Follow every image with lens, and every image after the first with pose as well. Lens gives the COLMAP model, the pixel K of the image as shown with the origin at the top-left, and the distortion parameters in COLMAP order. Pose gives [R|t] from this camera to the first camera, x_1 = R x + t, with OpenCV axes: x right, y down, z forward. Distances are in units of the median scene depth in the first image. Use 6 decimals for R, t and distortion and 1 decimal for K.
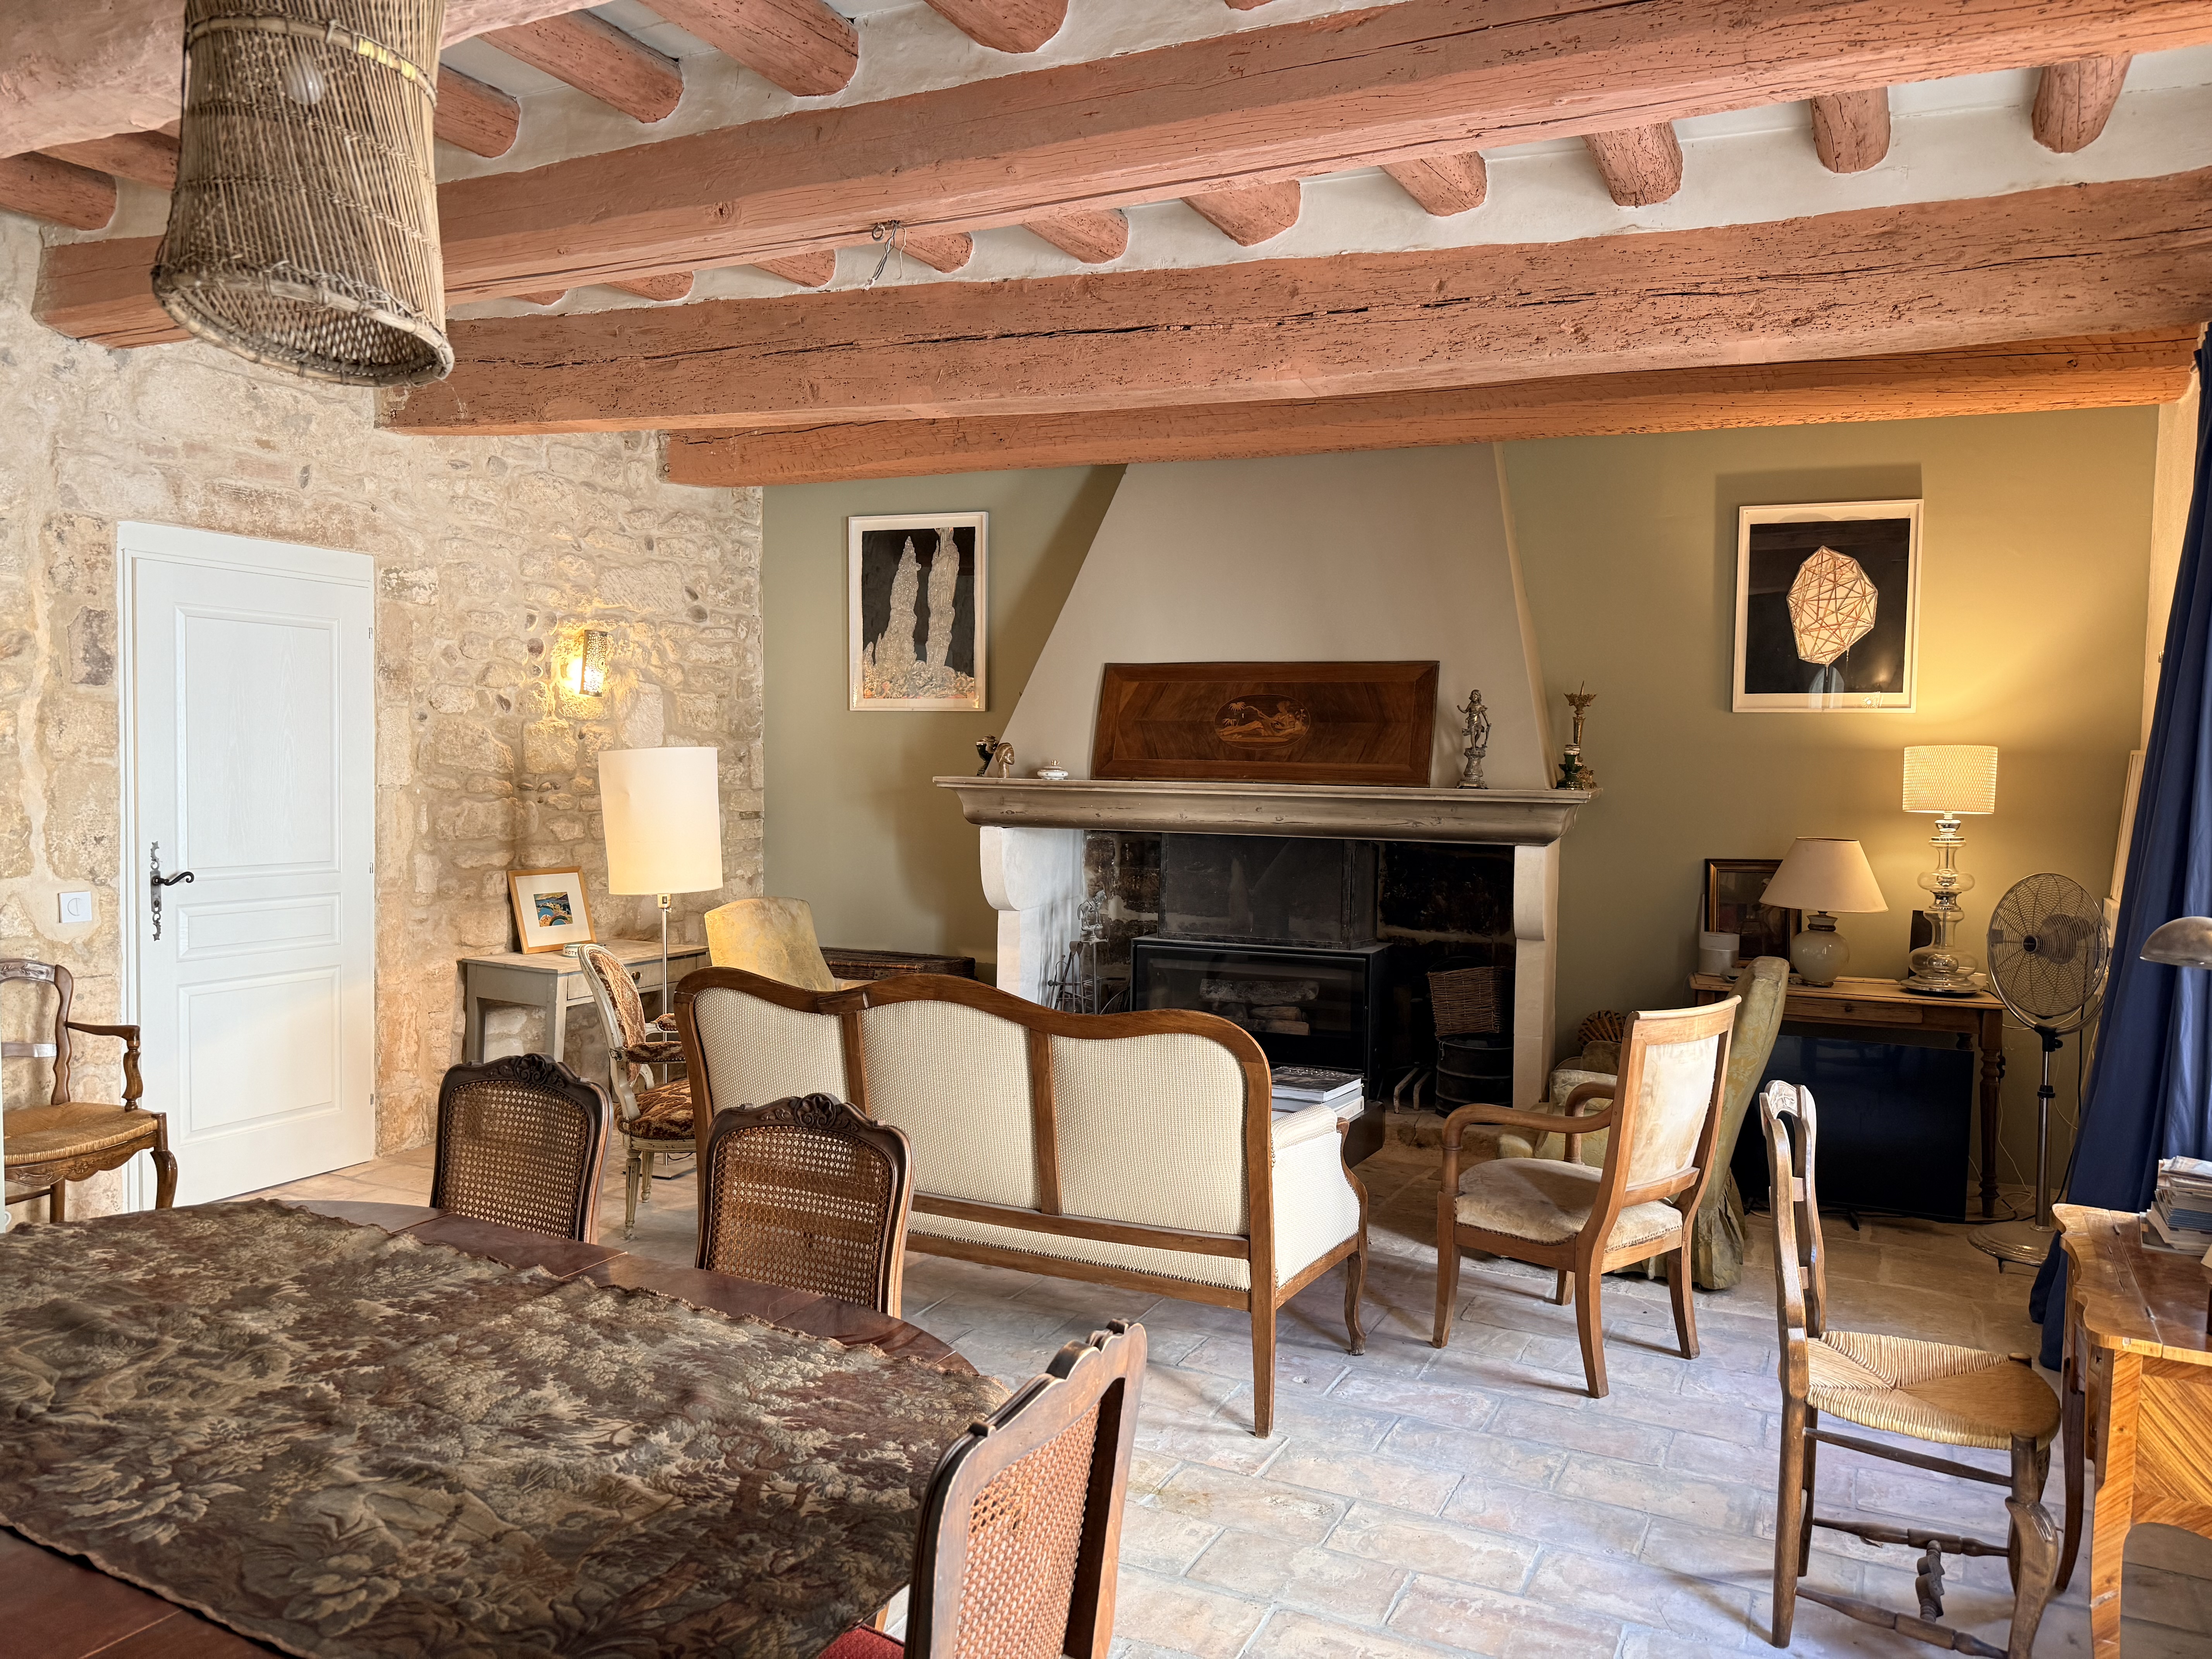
lens RADIAL K [[1570.3, 0, 1108.2], [0, 1570.3, 826.2], [0, 0, 1]] dist [-0.008947, -0.002434]
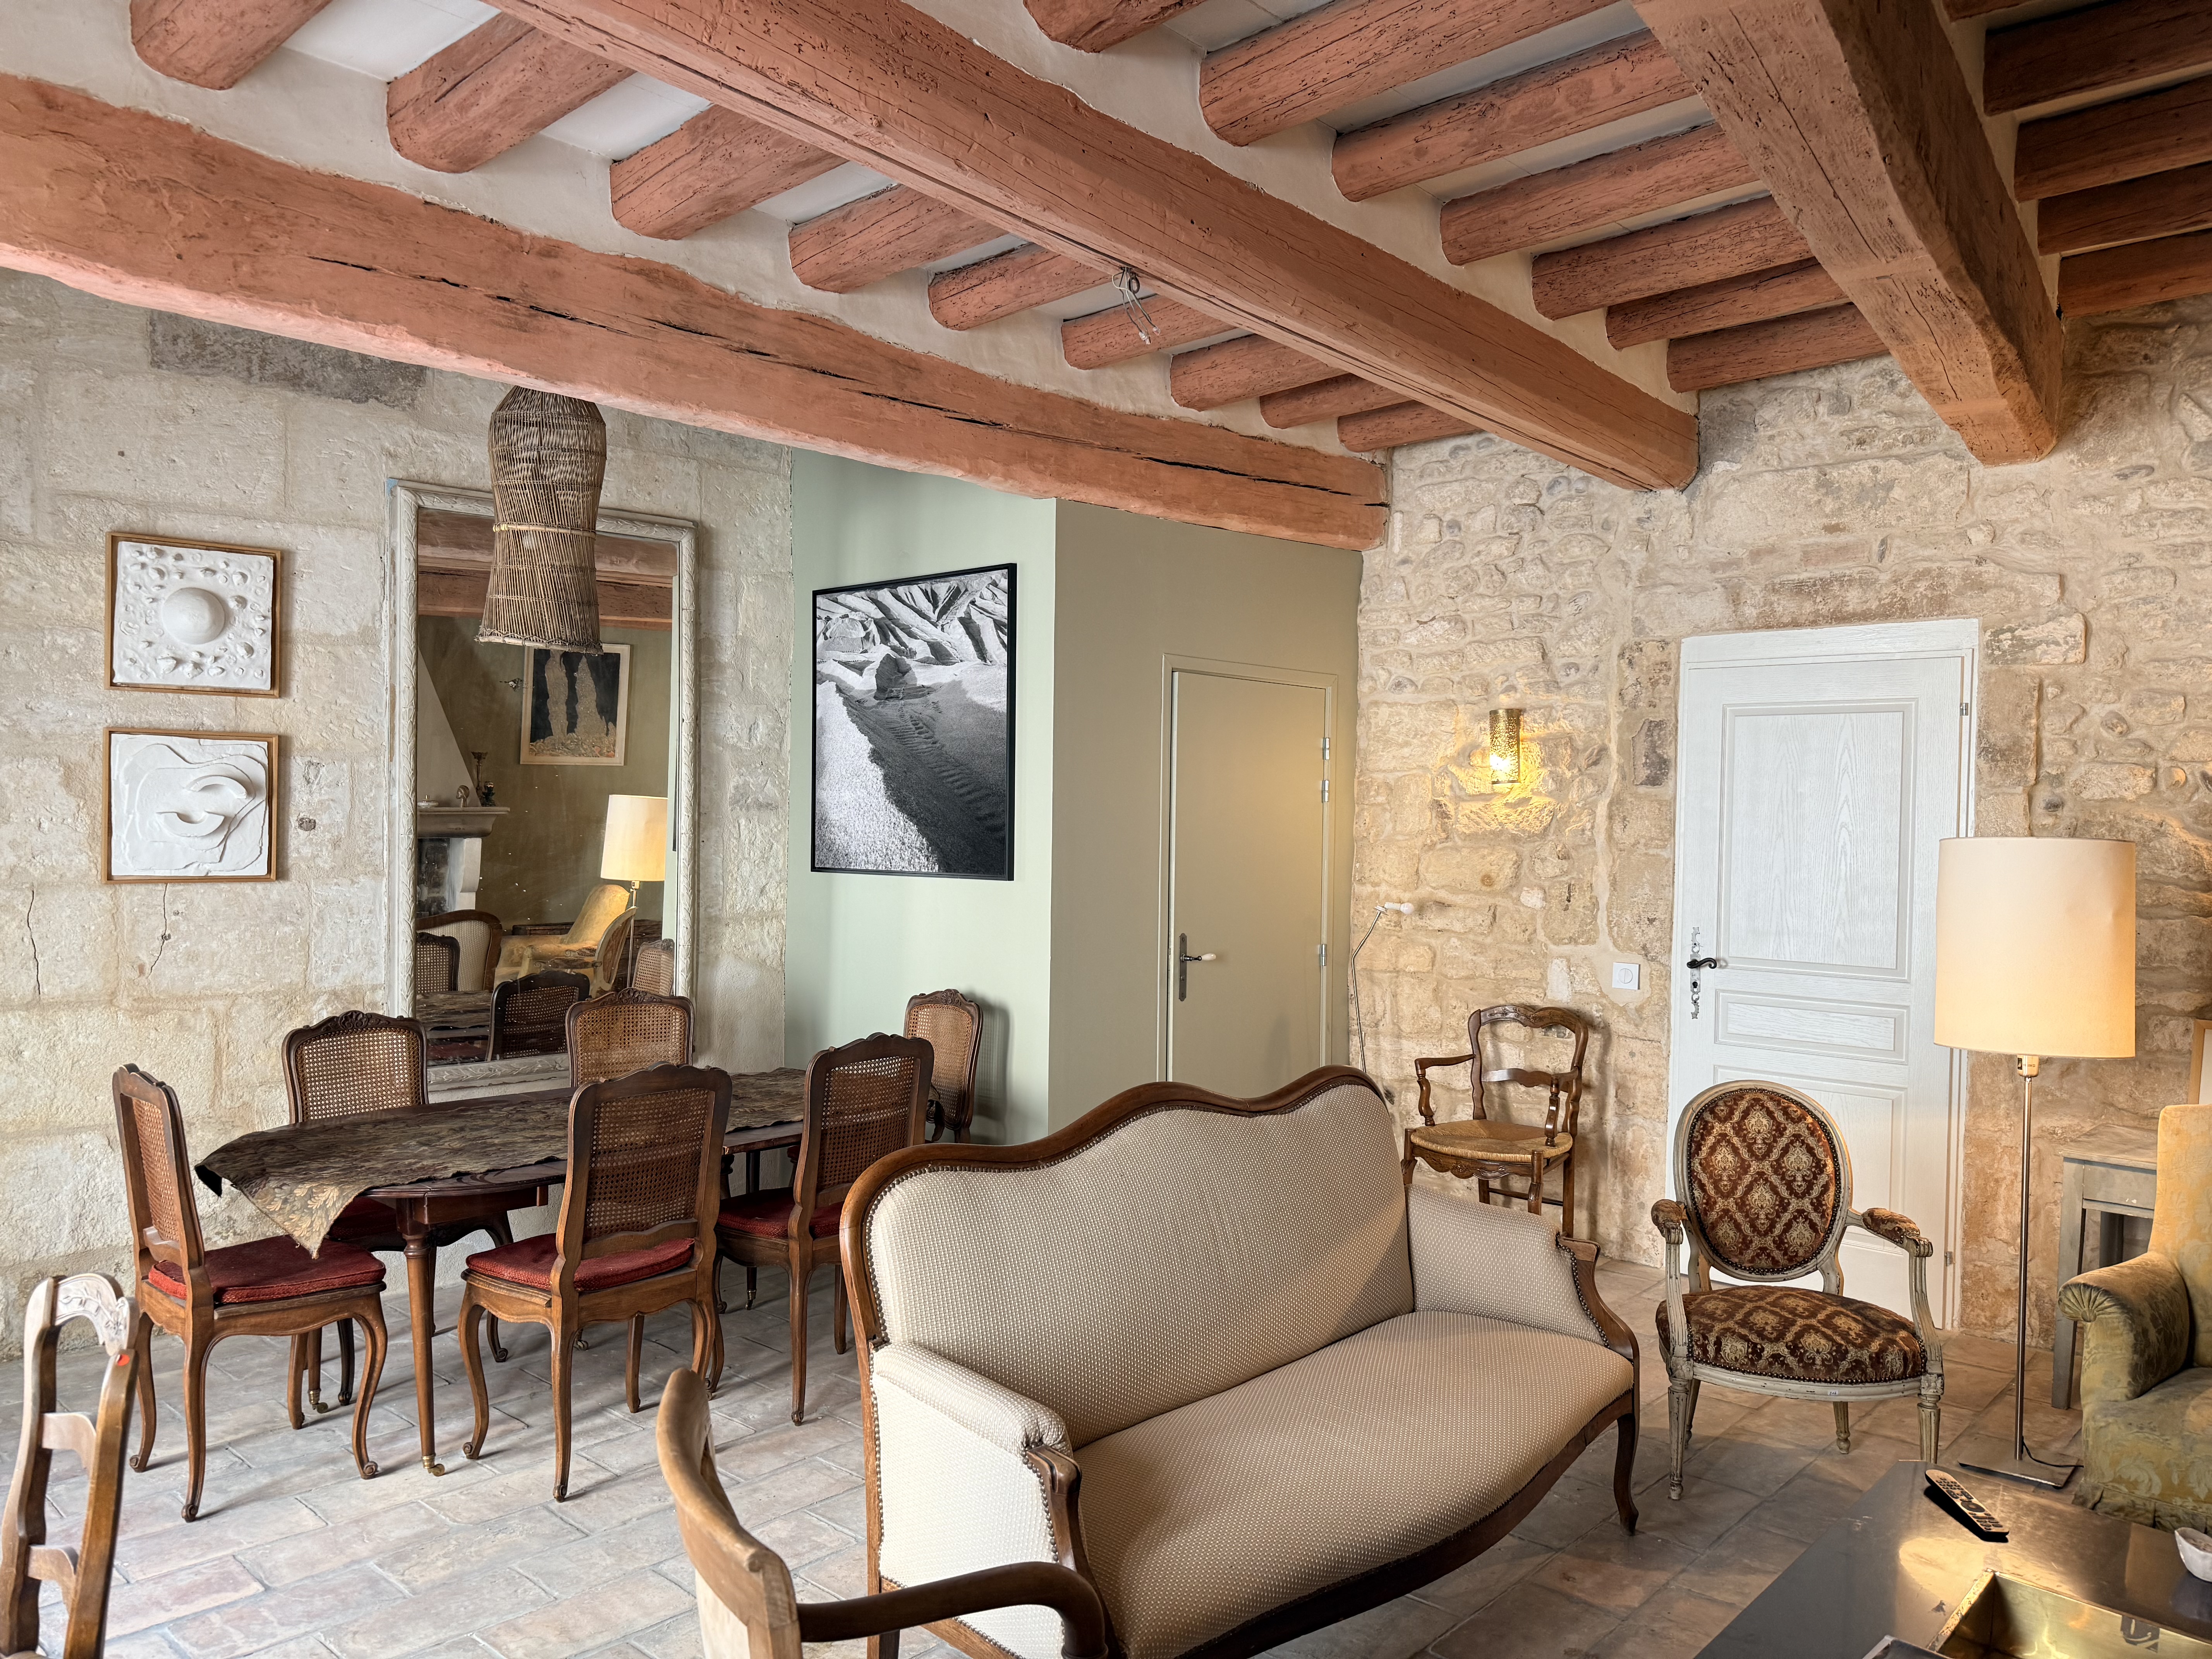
lens RADIAL K [[1570.3, 0, 1105.5], [0, 1570.3, 834.8], [0, 0, 1]] dist [-0.008947, -0.002434]
pose [[-0.300245, -0.010334, -0.953806, 0.544799], [-0.062624, 0.997997, 0.008900, -0.037575], [0.951804, 0.062404, -0.300291, 0.921001]]
